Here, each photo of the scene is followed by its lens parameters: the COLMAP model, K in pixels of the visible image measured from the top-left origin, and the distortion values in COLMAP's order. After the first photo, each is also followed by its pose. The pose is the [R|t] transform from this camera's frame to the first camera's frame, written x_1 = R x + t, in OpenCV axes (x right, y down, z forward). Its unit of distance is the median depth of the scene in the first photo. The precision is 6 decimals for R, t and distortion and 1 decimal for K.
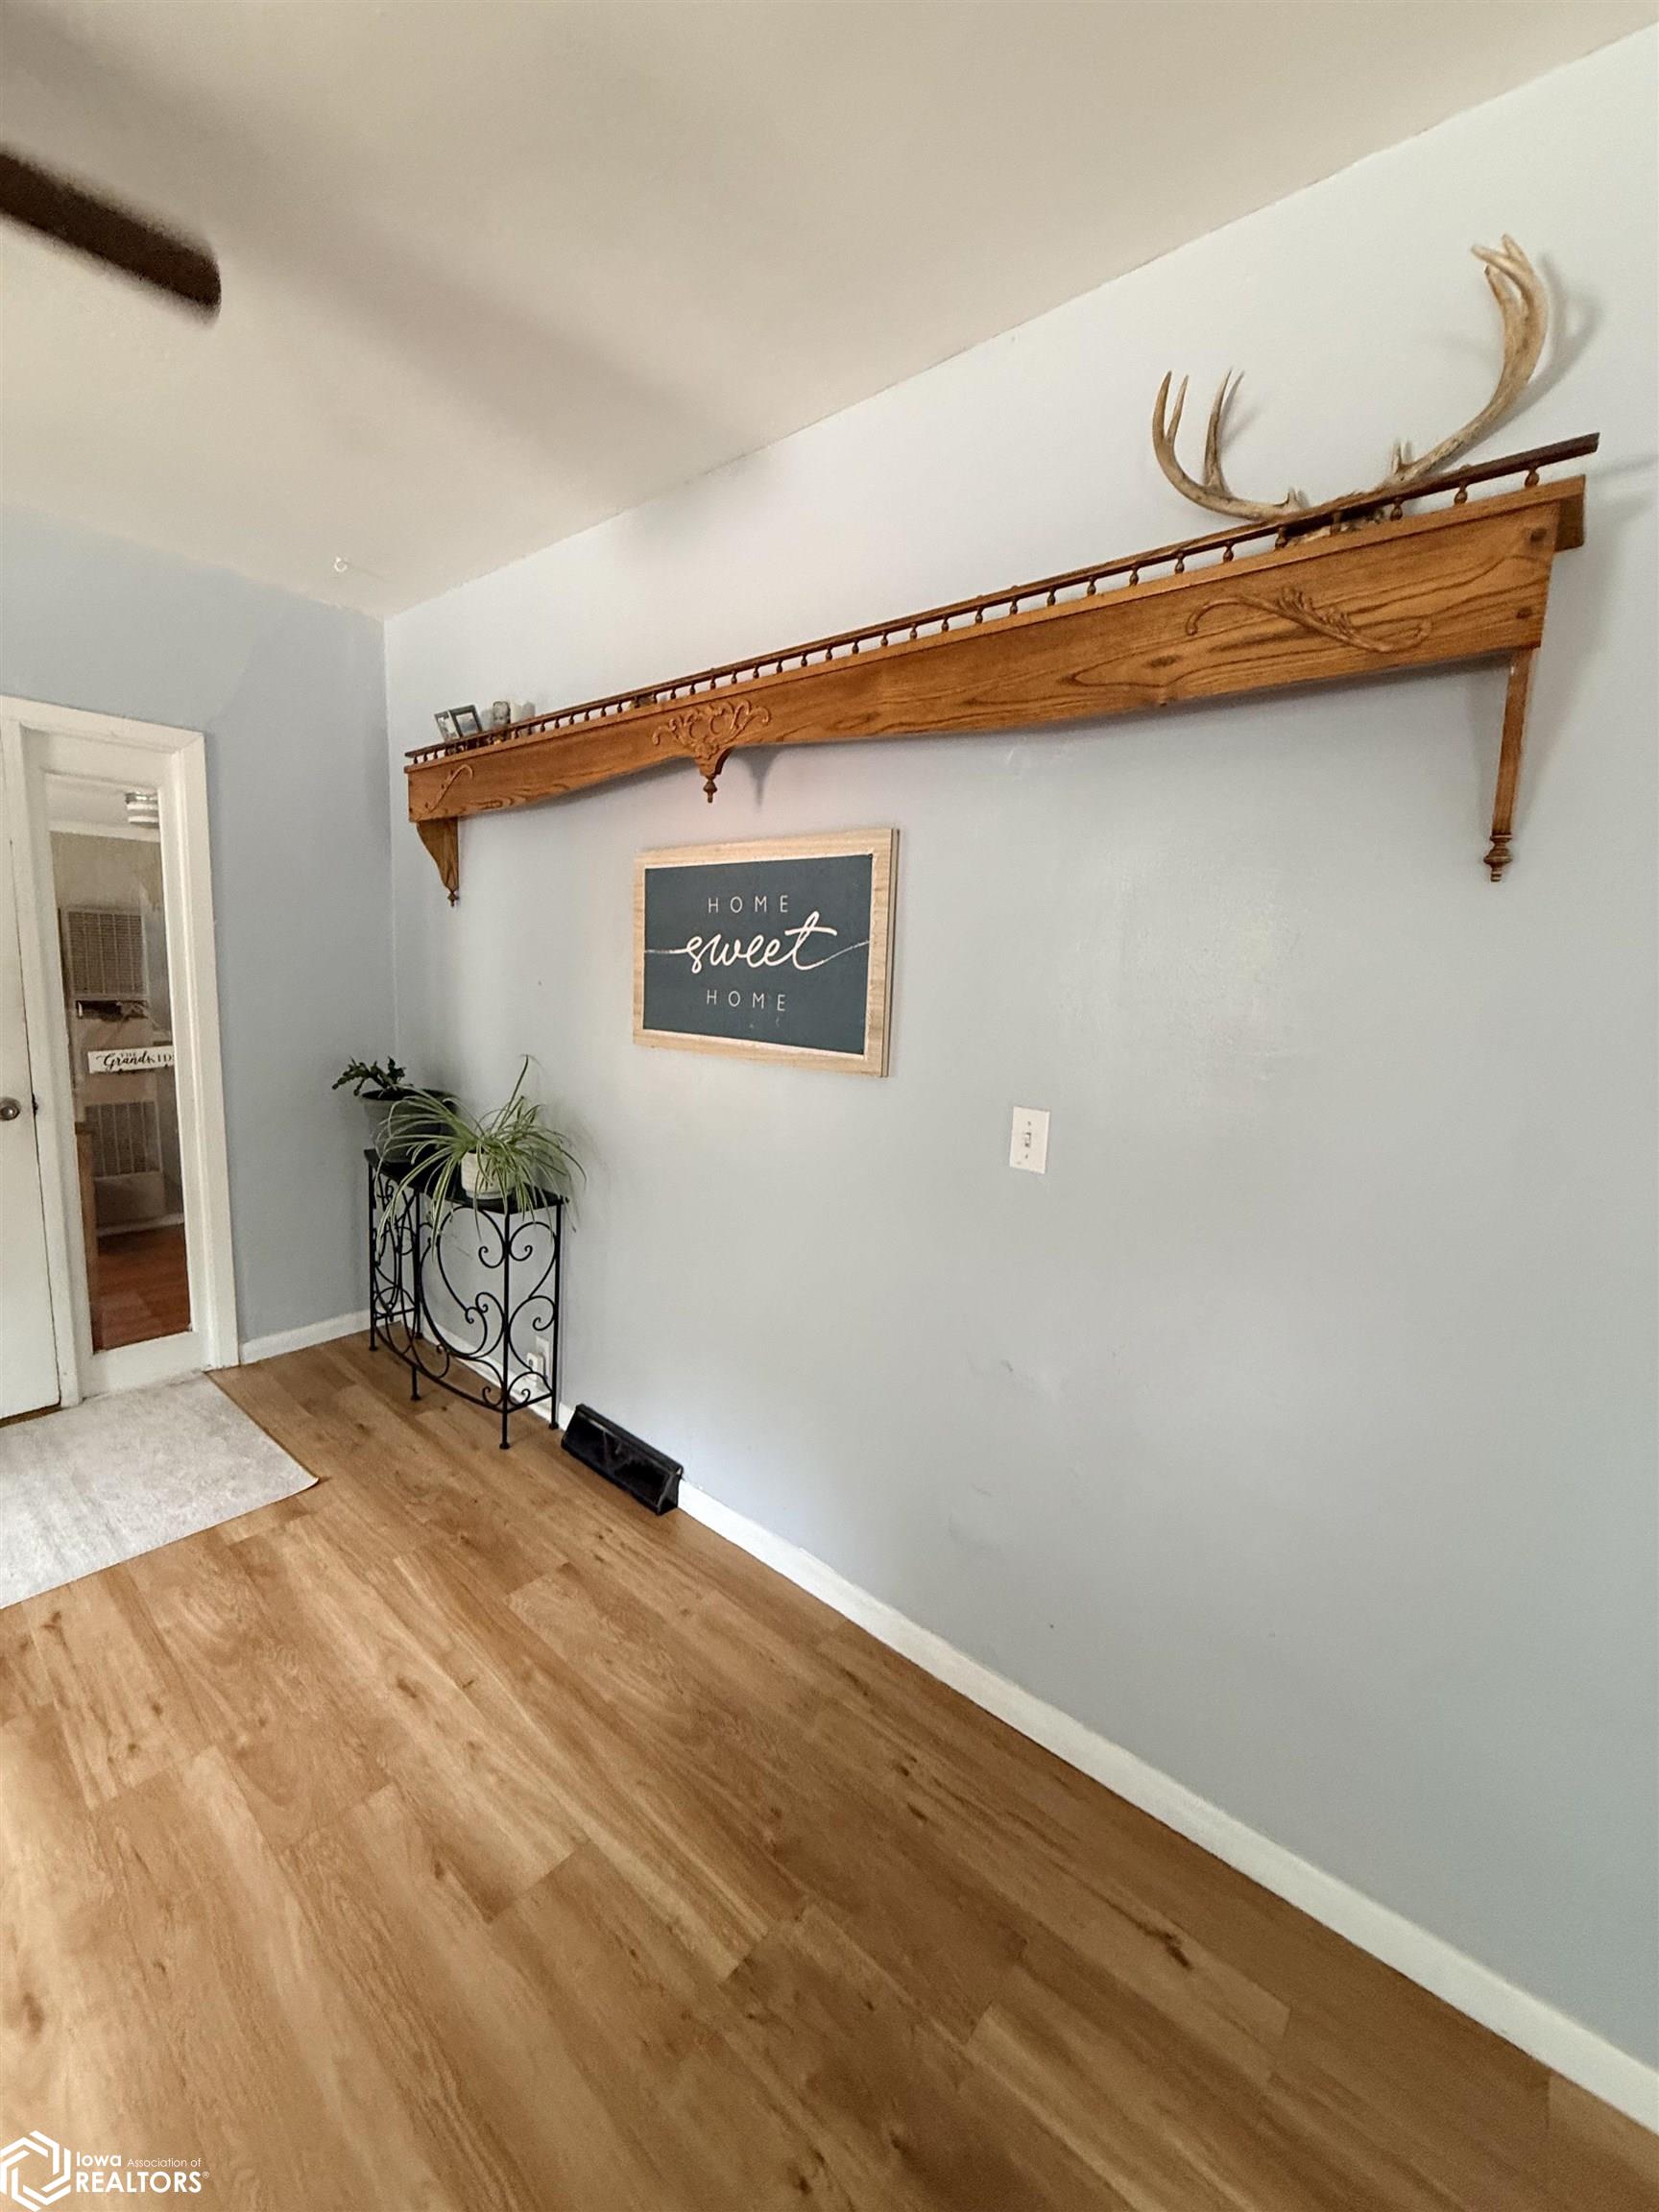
lens RADIAL K [[883.7, 0, 831.9], [0, 883.7, 1098.3], [0, 0, 1]] dist [-0.000759, 0.000131]
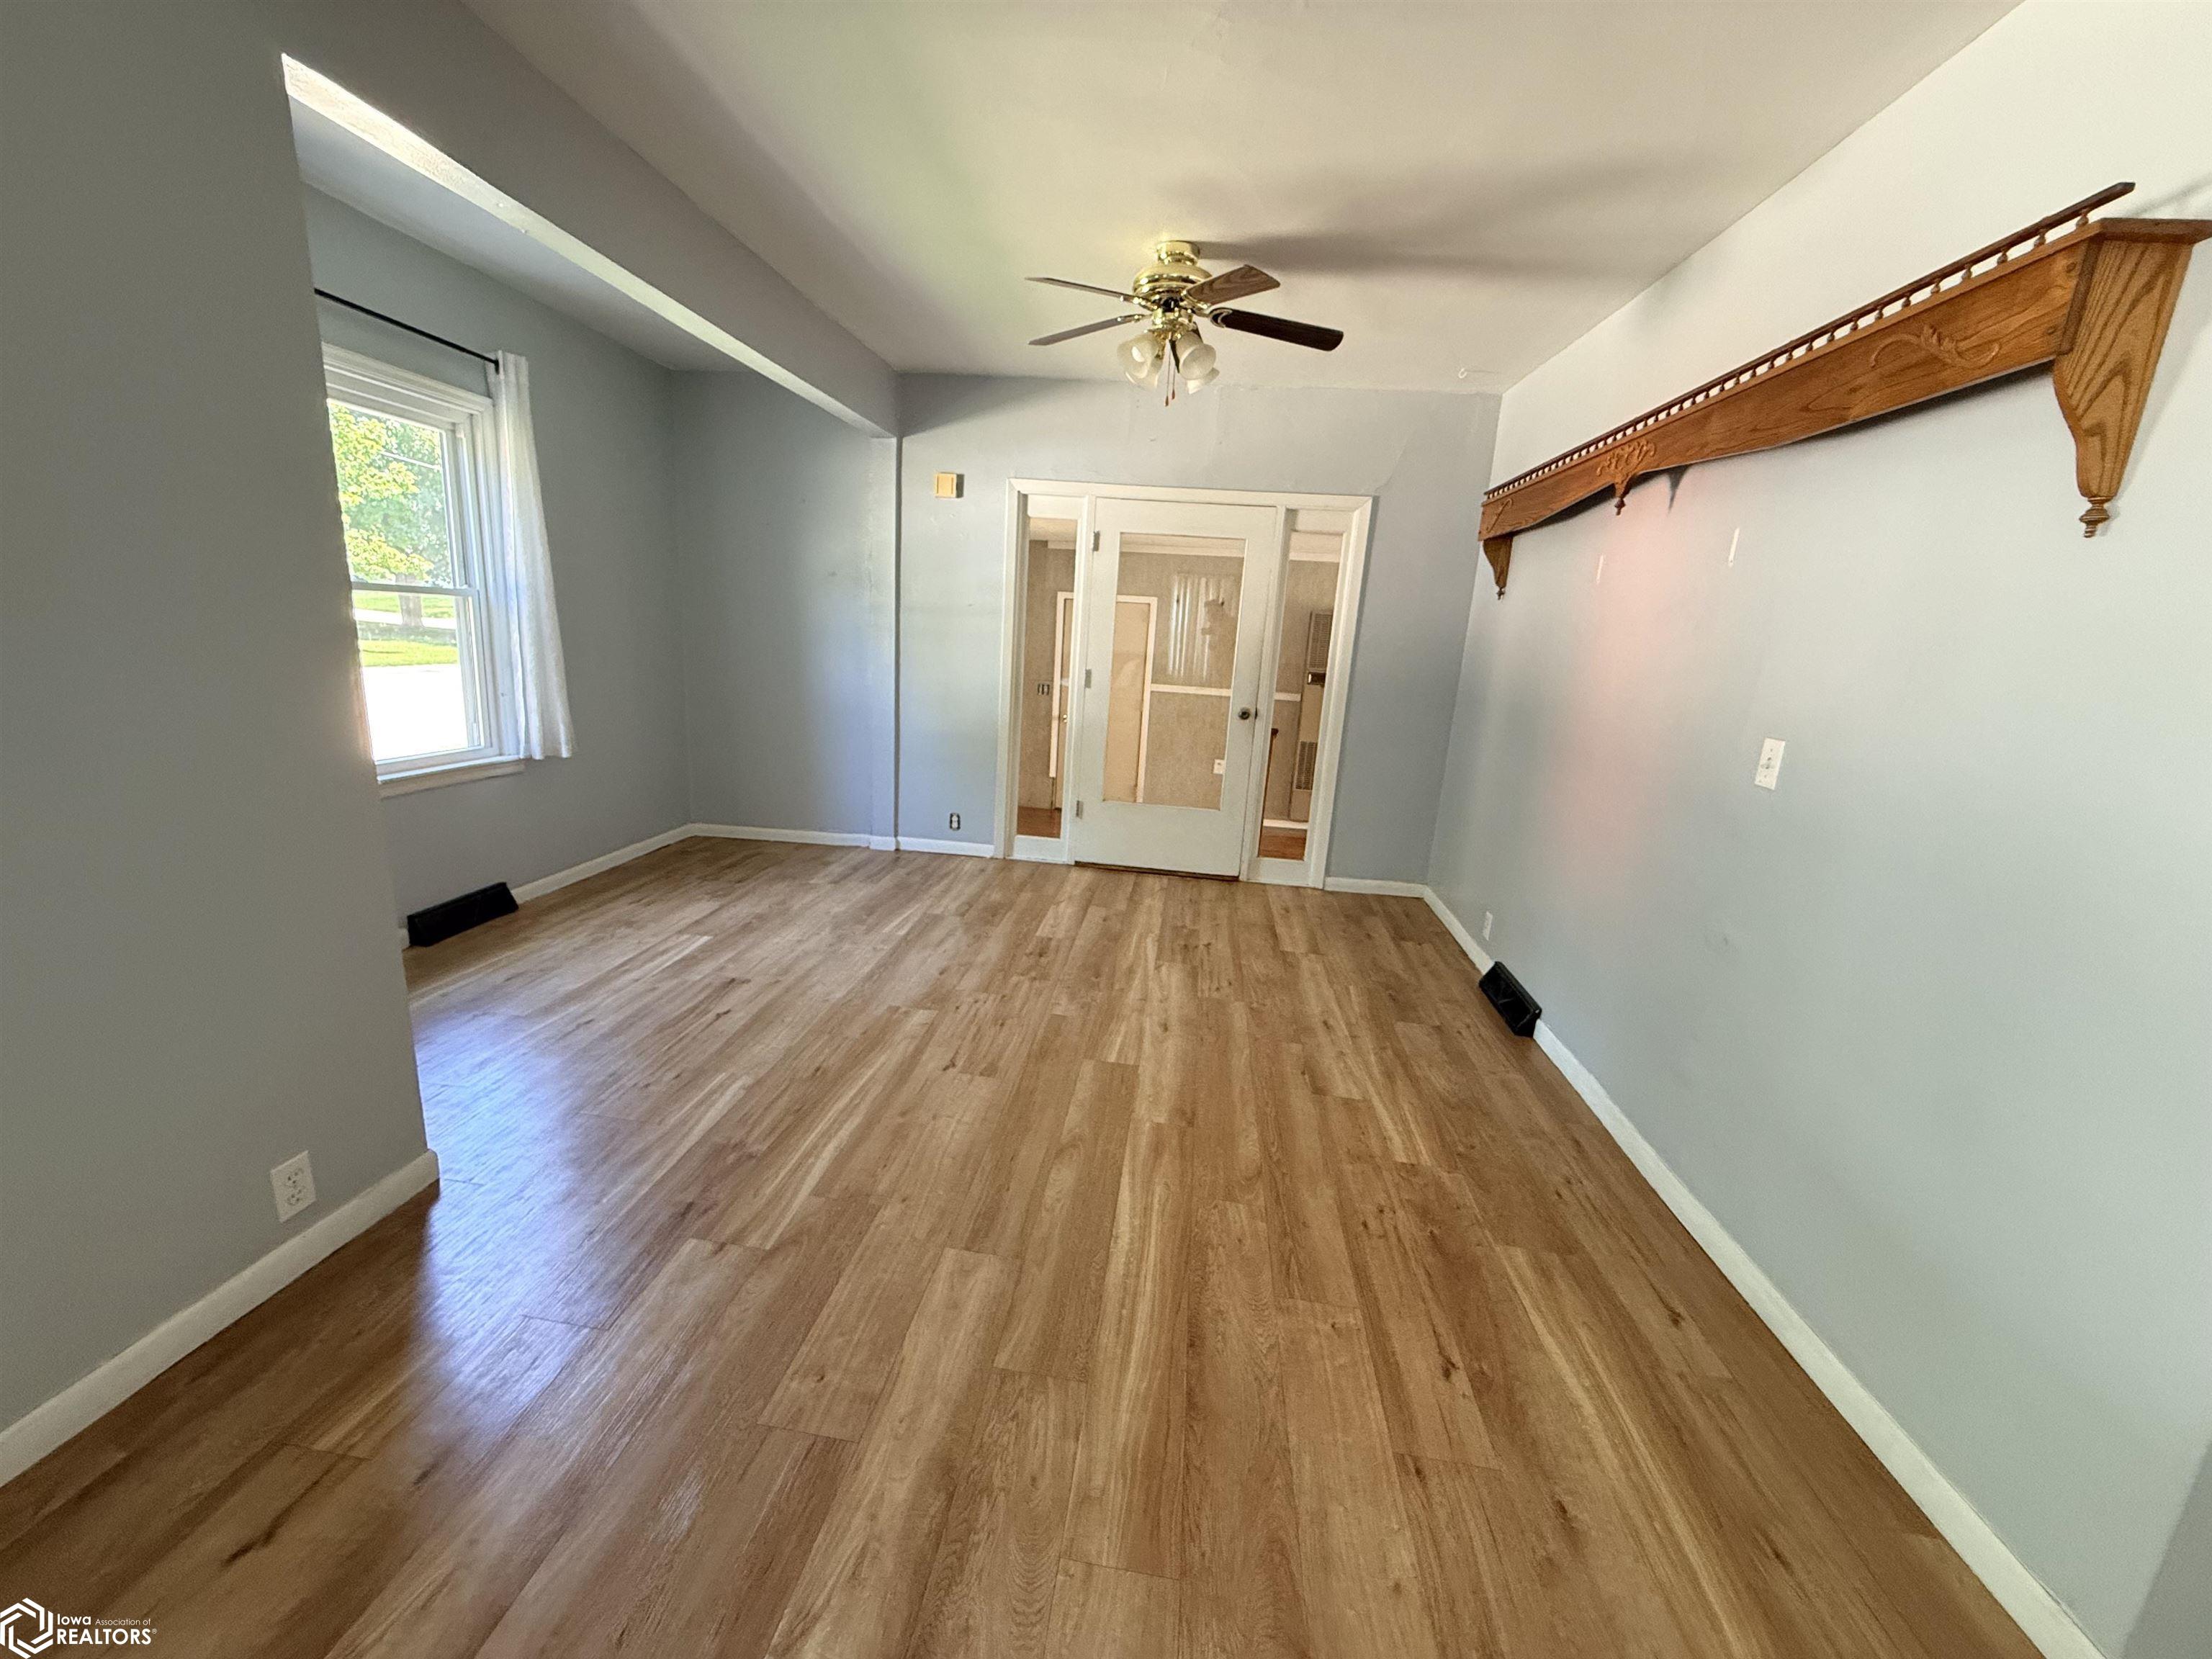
lens RADIAL K [[883.7, 0, 1097.0], [0, 883.7, 830.2], [0, 0, 1]] dist [-0.000759, 0.000131]
pose [[0.557849, 0.180187, -0.810146, 0.642818], [-0.158759, 0.981290, 0.108934, 0.138400], [0.814617, 0.067849, 0.576018, -0.458885]]
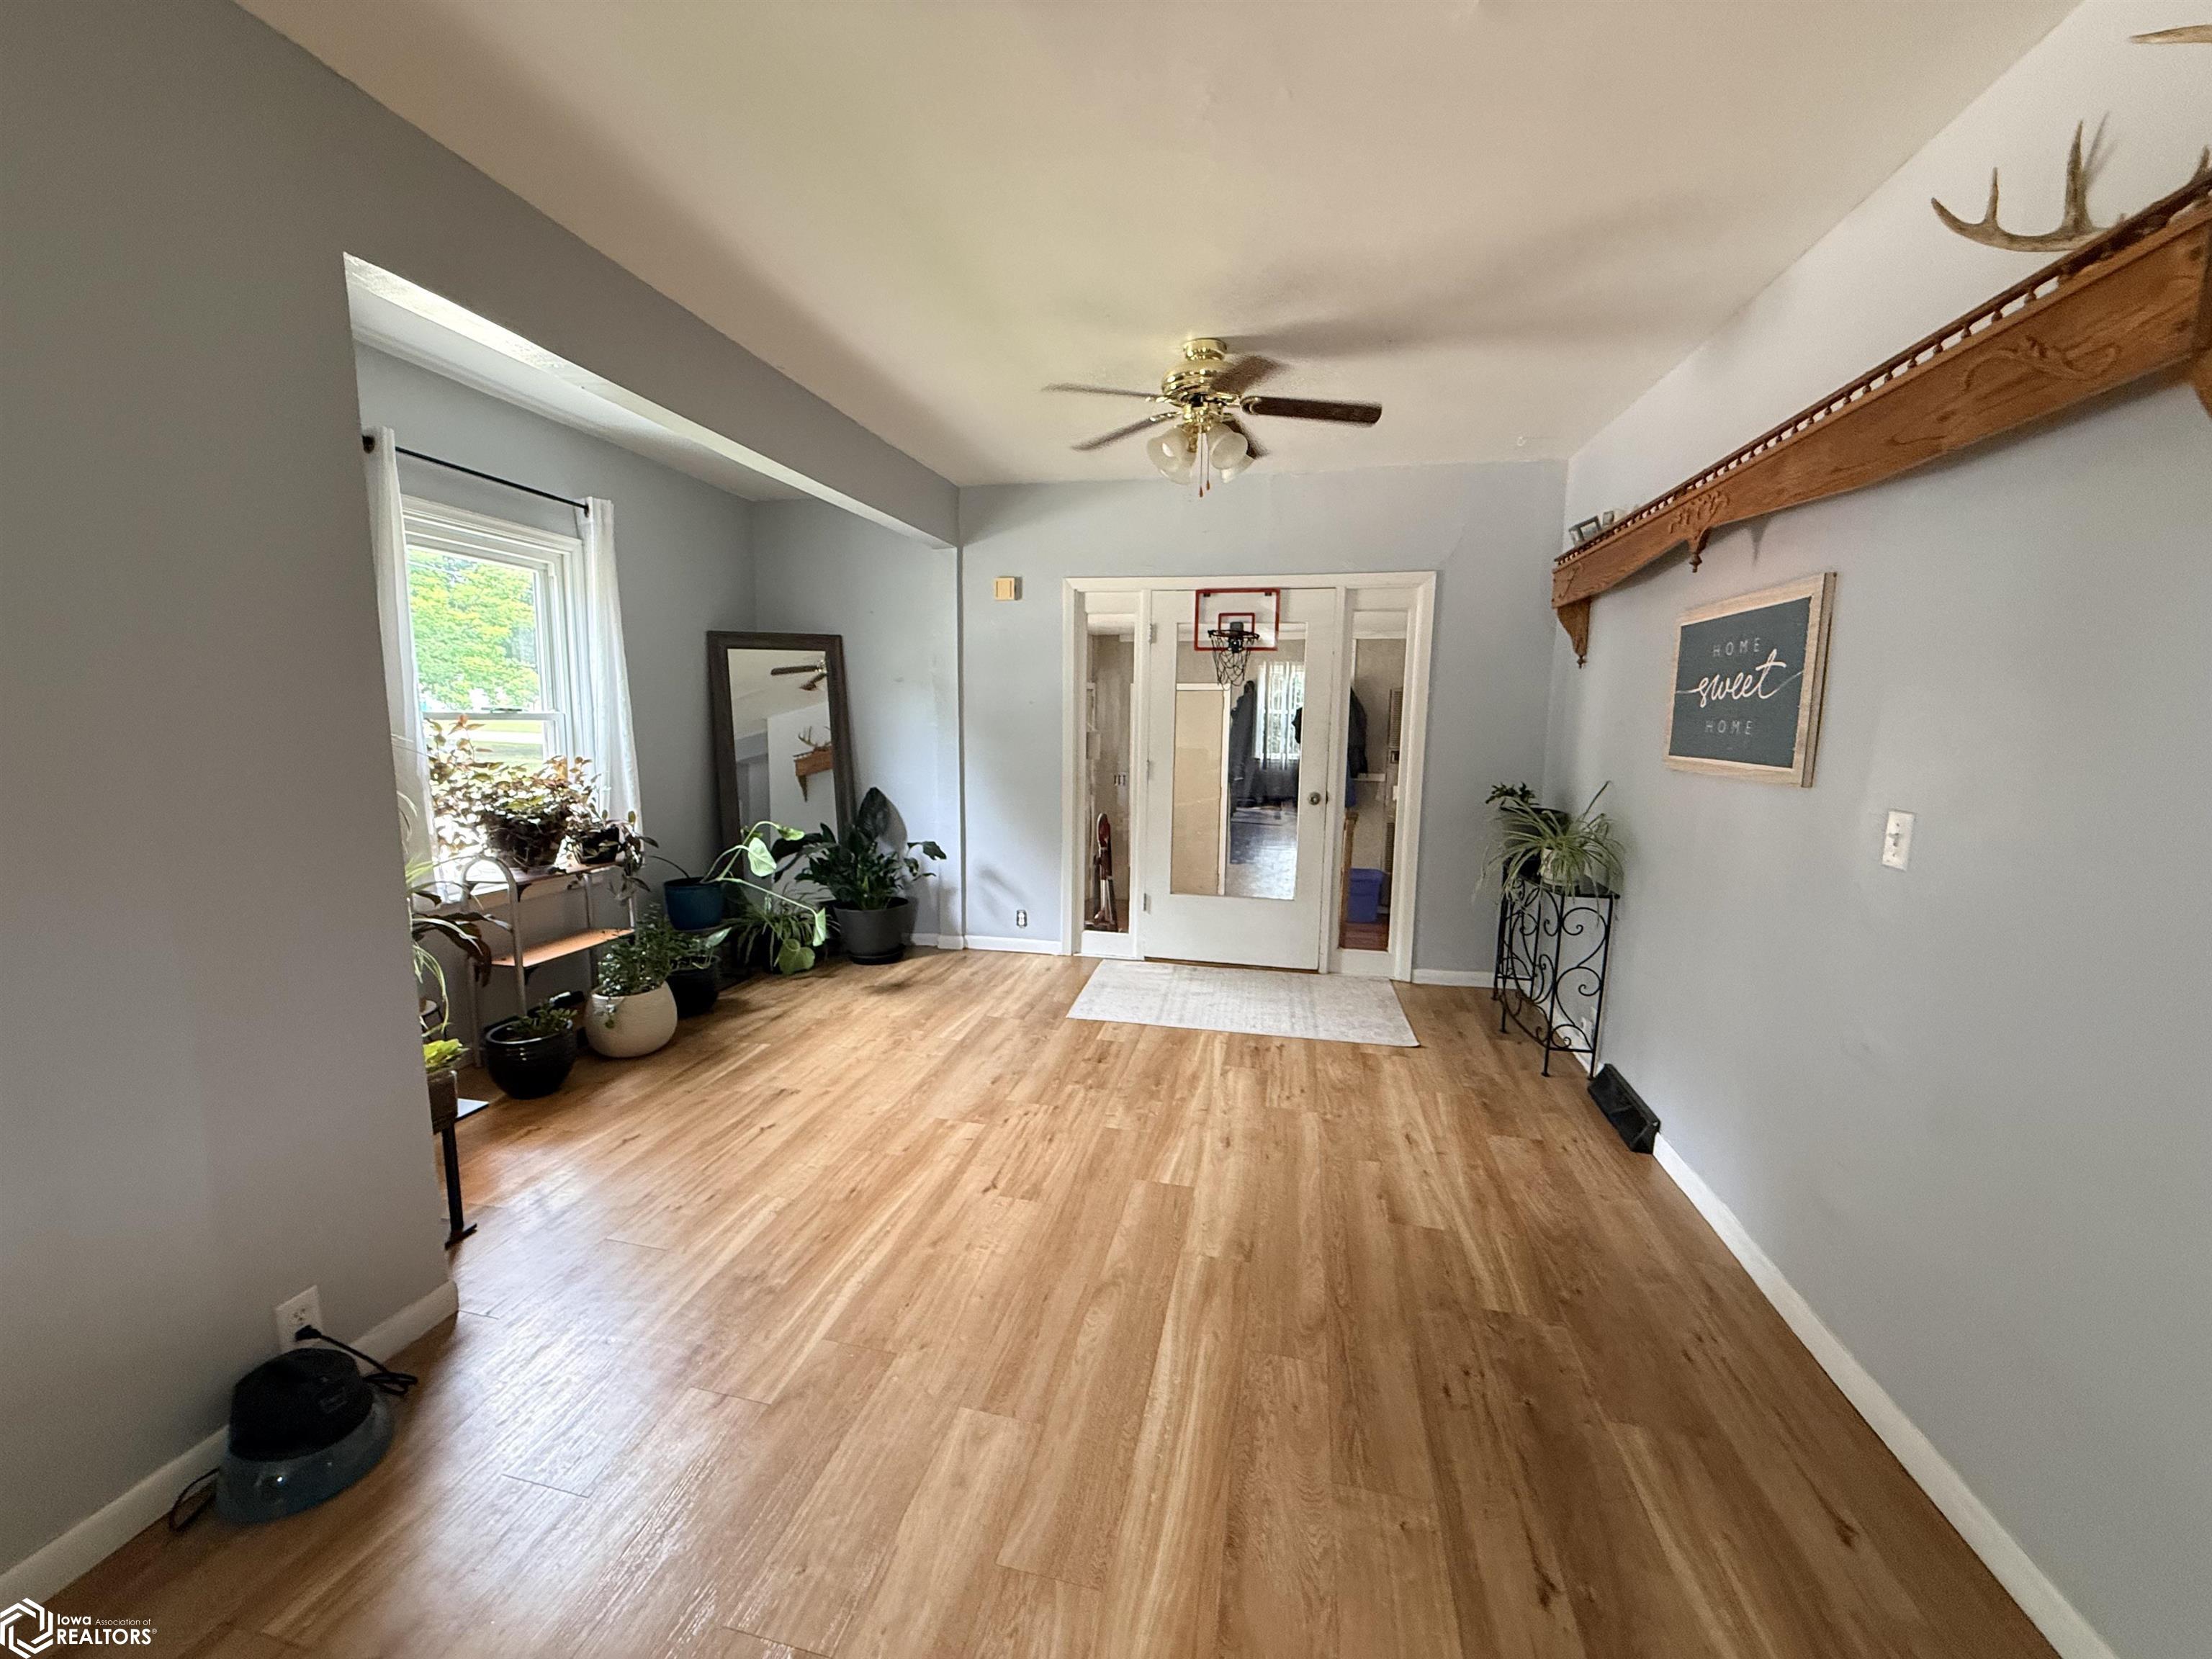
lens RADIAL K [[883.7, 0, 1098.0], [0, 883.7, 831.5], [0, 0, 1]] dist [-0.000759, 0.000131]
pose [[0.468557, 0.082703, -0.879554, 0.633213], [-0.120655, 0.992270, 0.029026, 0.109448], [0.875155, 0.092522, 0.474913, -0.344088]]
